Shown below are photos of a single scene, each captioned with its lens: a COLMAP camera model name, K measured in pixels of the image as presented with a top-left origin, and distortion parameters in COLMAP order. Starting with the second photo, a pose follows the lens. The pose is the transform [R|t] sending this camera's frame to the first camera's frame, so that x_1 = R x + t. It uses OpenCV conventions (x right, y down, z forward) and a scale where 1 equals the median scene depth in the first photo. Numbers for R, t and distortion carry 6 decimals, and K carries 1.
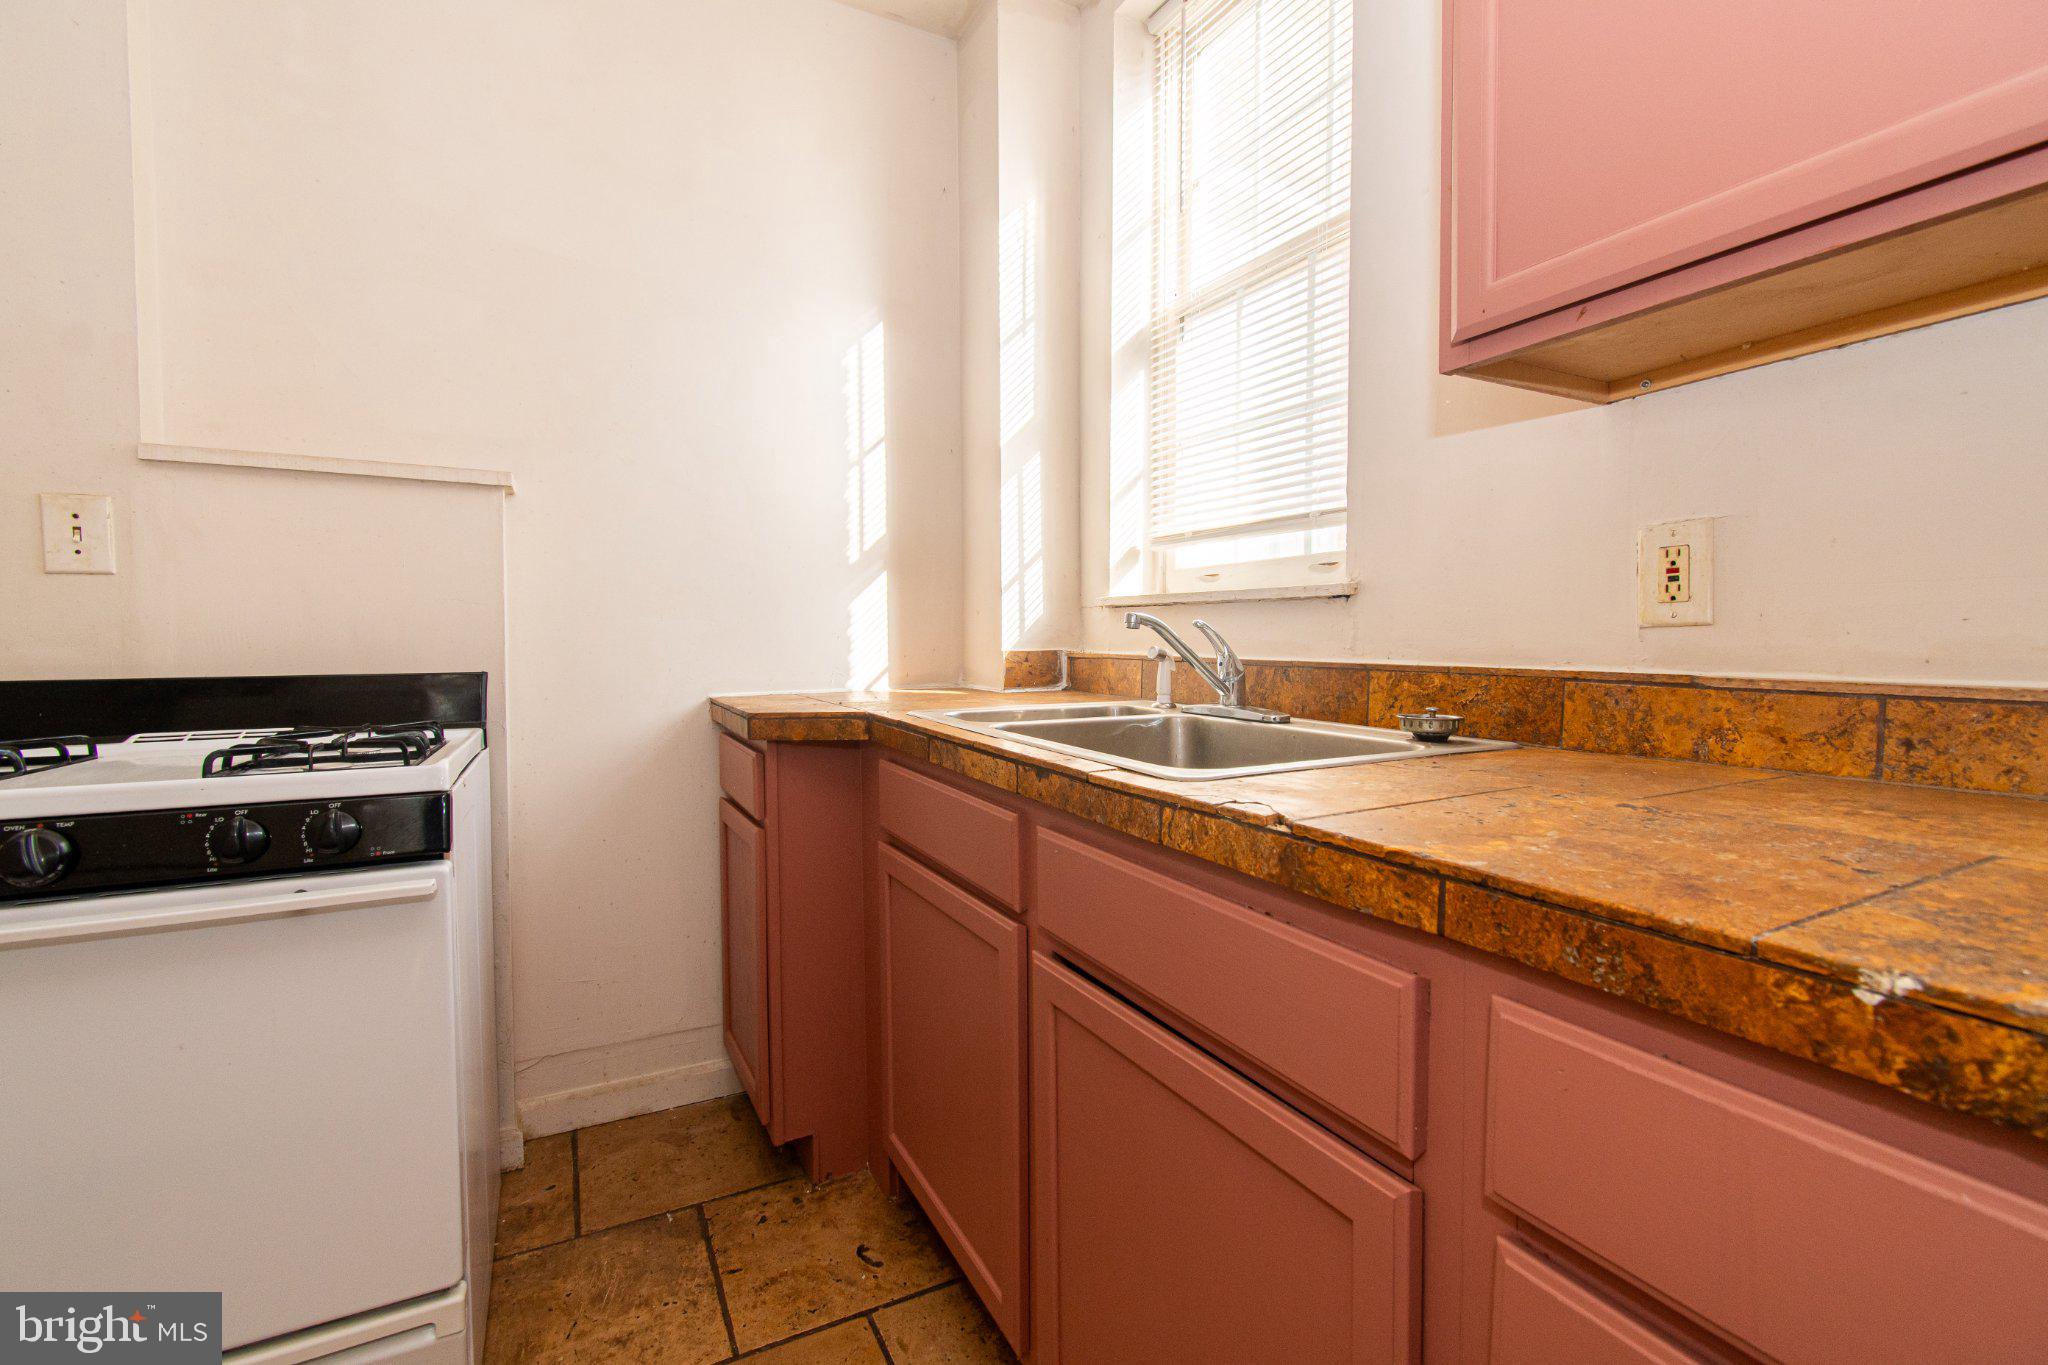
lens RADIAL K [[906.0, 0, 1069.1], [0, 906.0, 666.7], [0, 0, 1]] dist [0.002177, -0.002601]
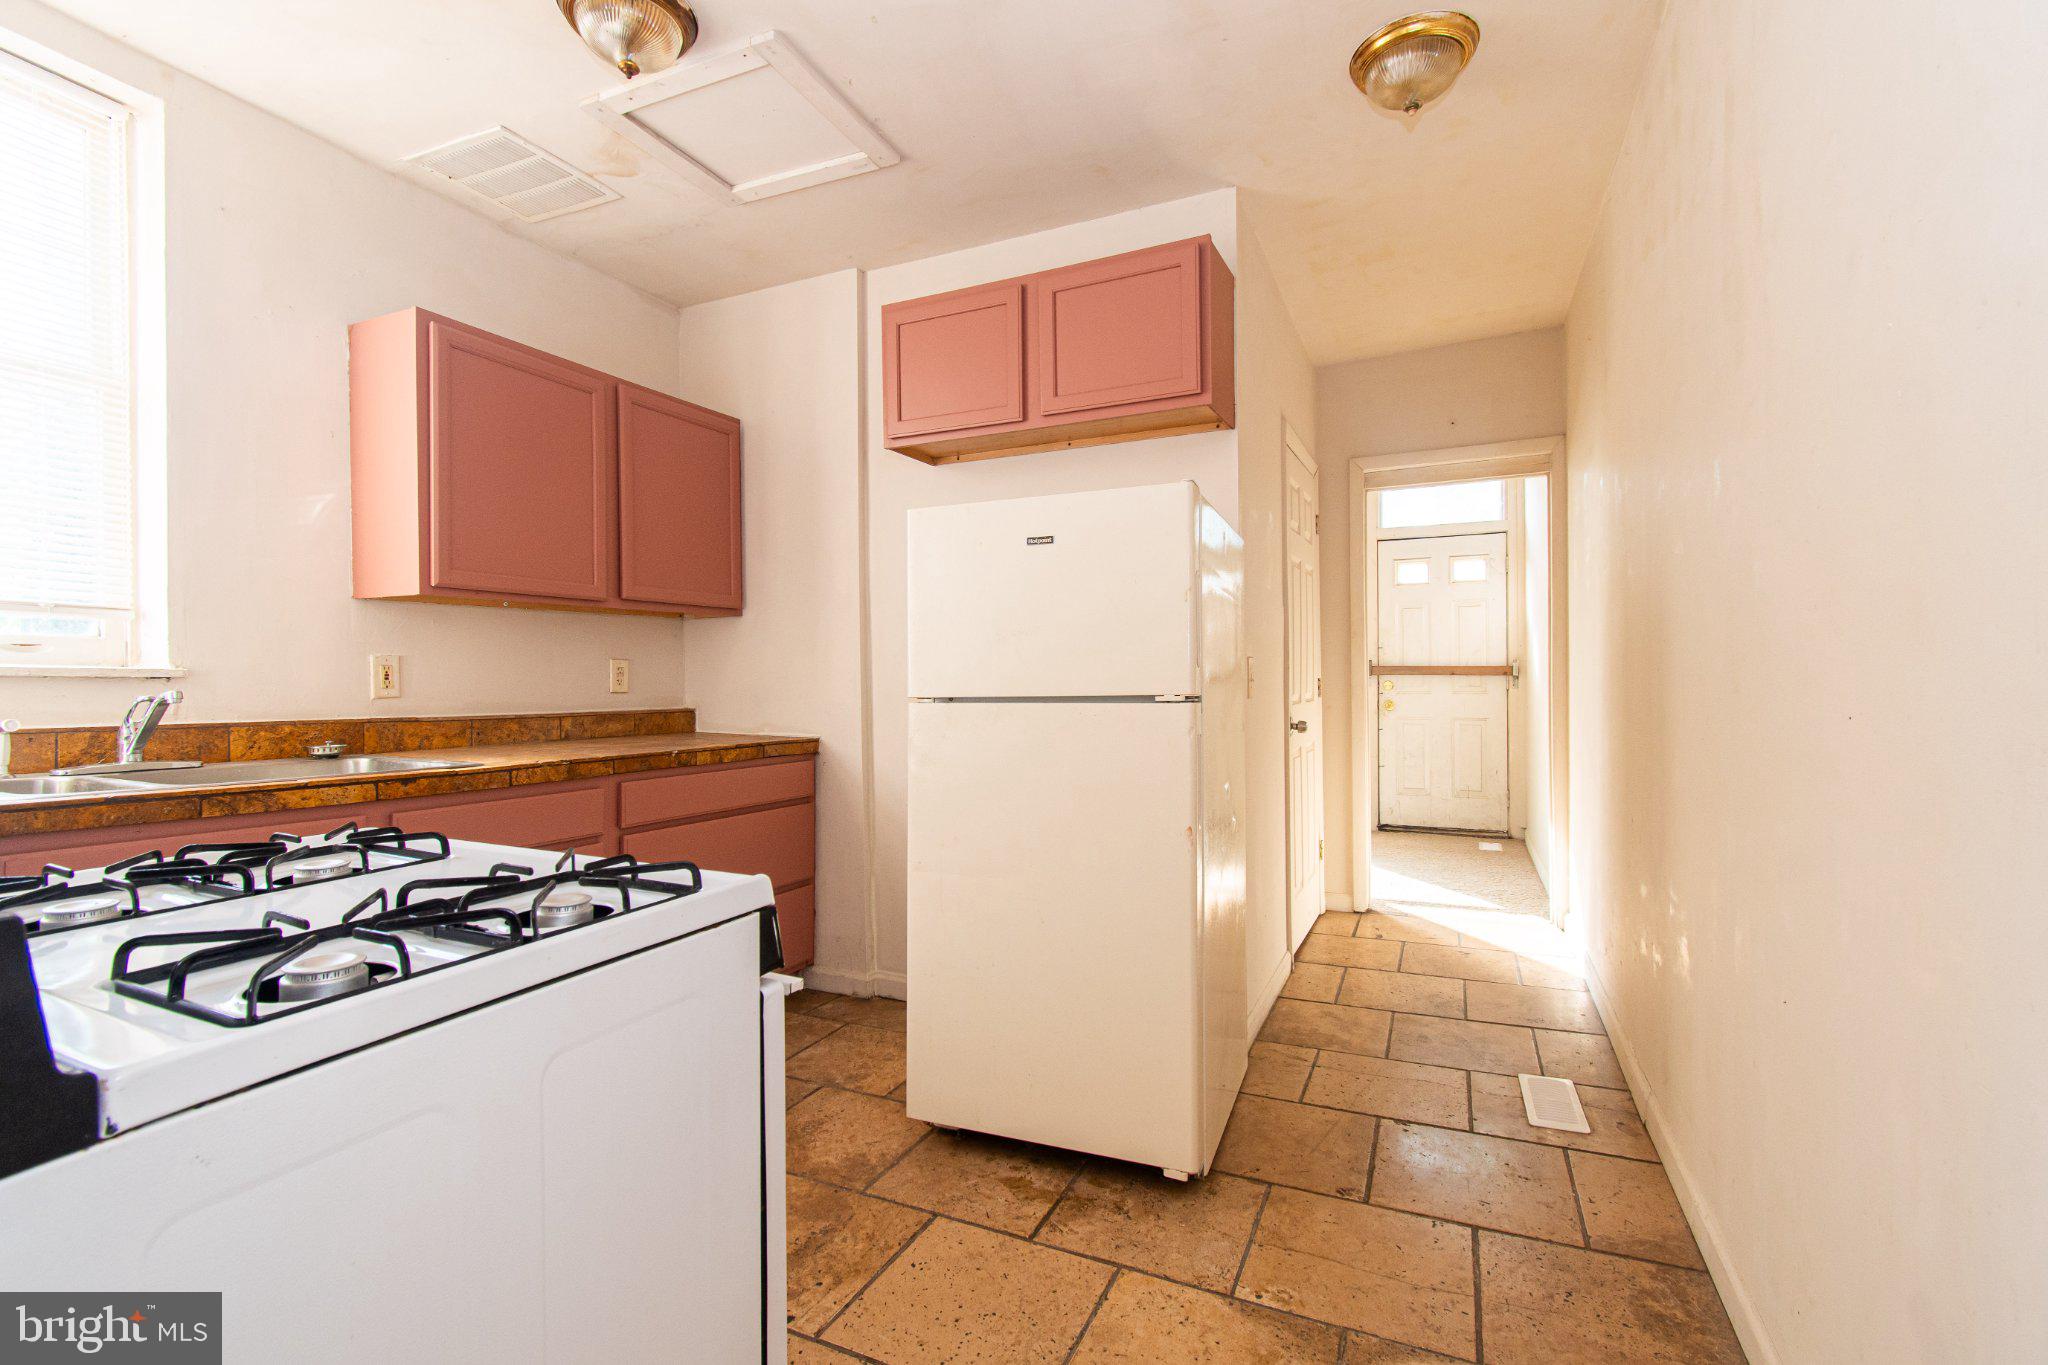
lens RADIAL K [[906.0, 0, 1025.9], [0, 906.0, 677.1], [0, 0, 1]] dist [0.002177, -0.002601]
pose [[-0.592193, 0.000454, 0.805796, -2.269331], [0.021387, 0.999656, 0.015154, -0.099588], [-0.805512, 0.026208, -0.592000, 1.050817]]
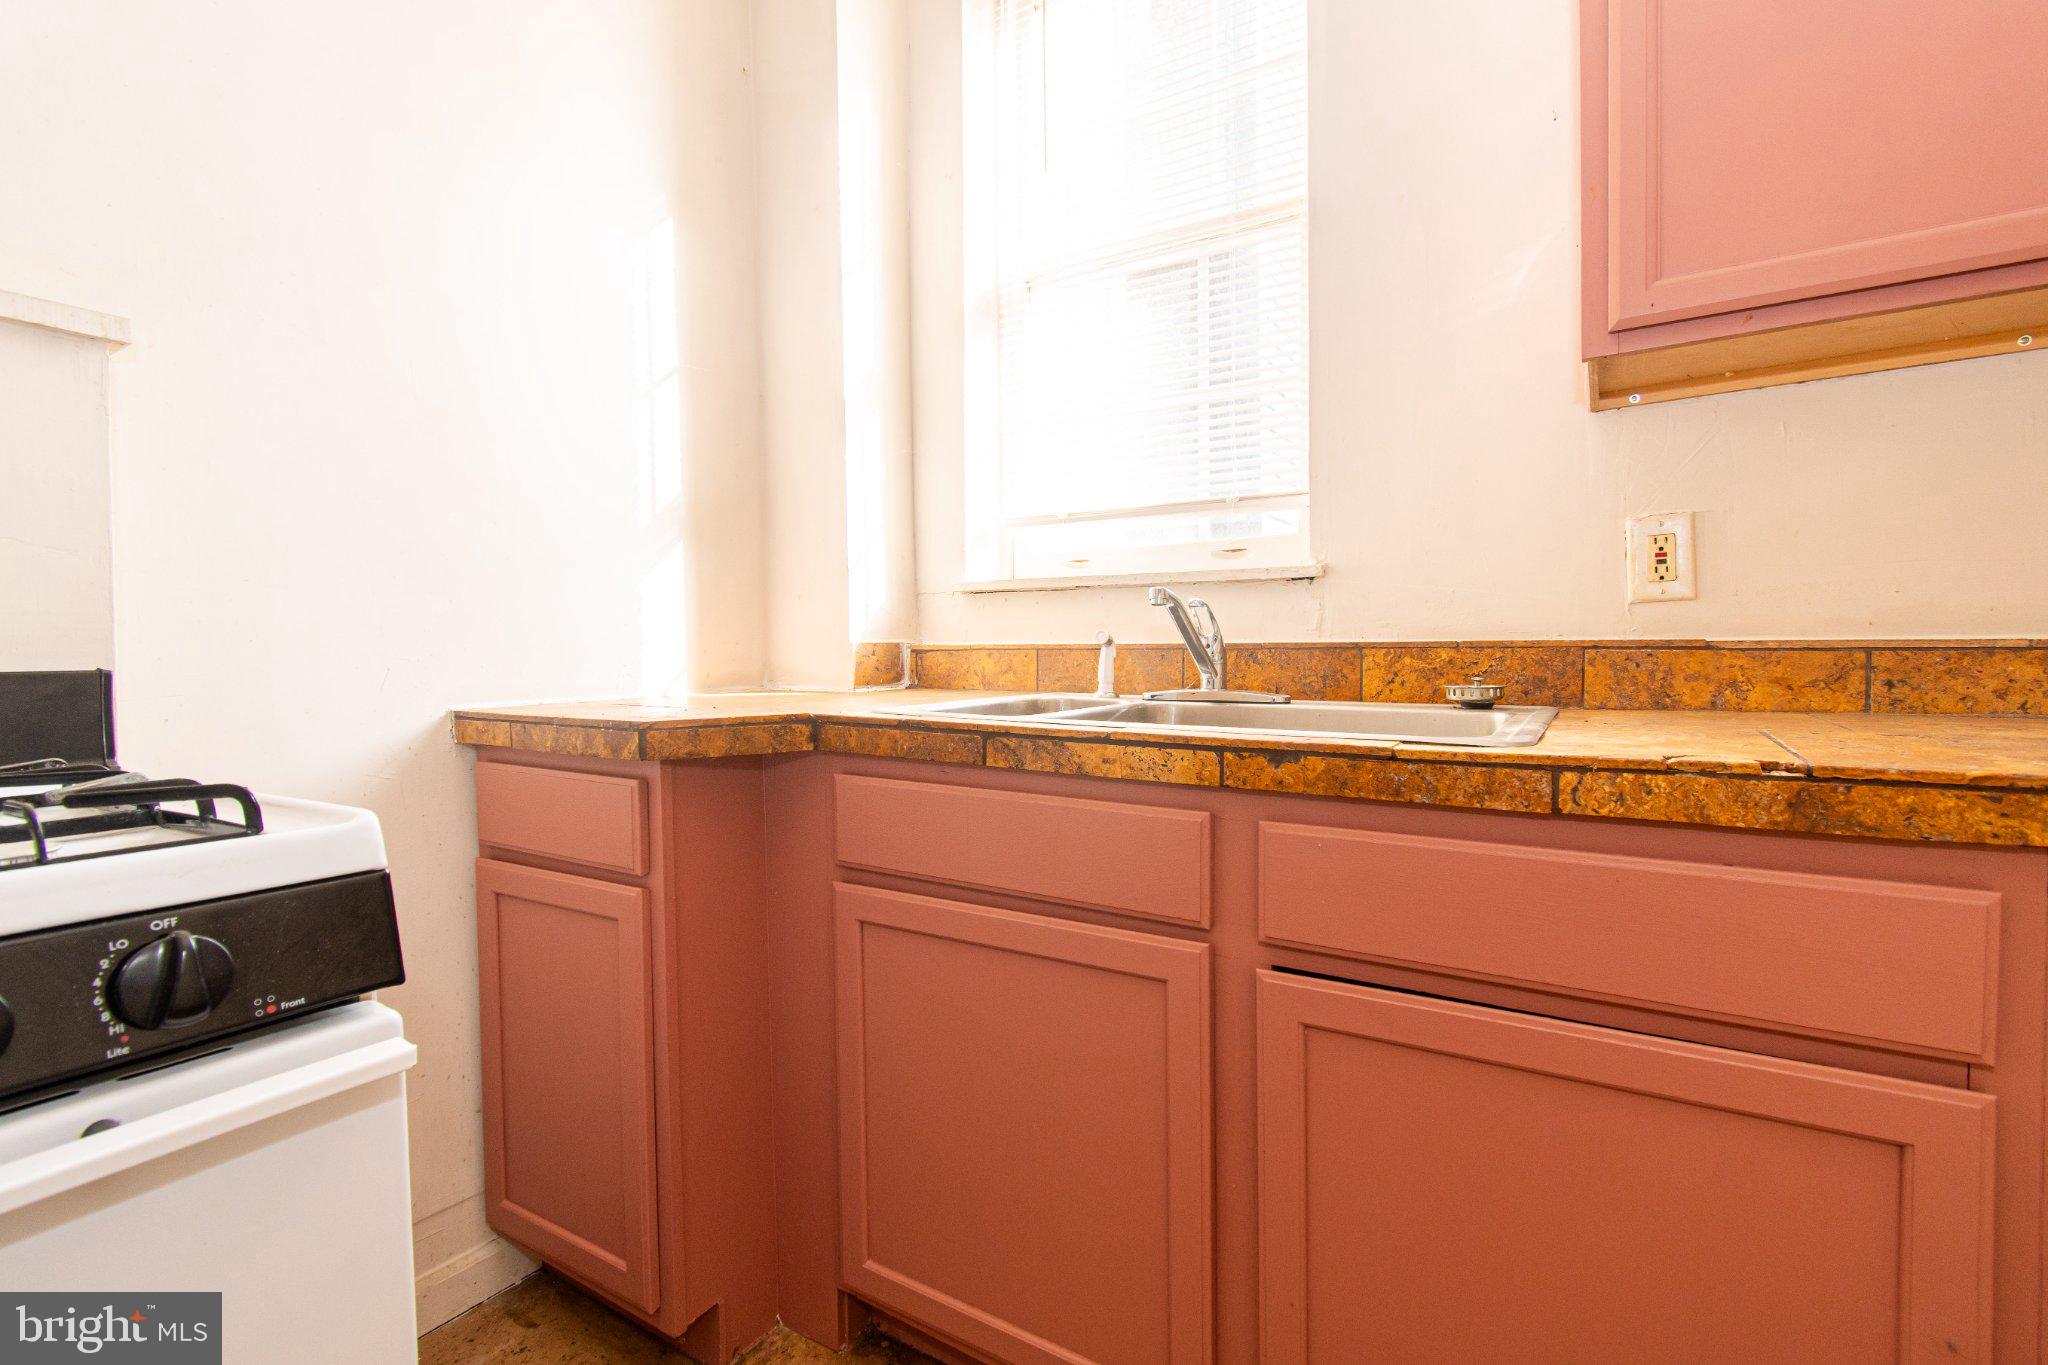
lens RADIAL K [[906.0, 0, 1063.8], [0, 906.0, 676.2], [0, 0, 1]] dist [0.002177, -0.002601]
pose [[0.868690, -0.021549, 0.494887, -0.616097], [0.024336, 0.999704, 0.000813, 0.034113], [-0.494758, 0.011337, 0.868957, 0.347417]]
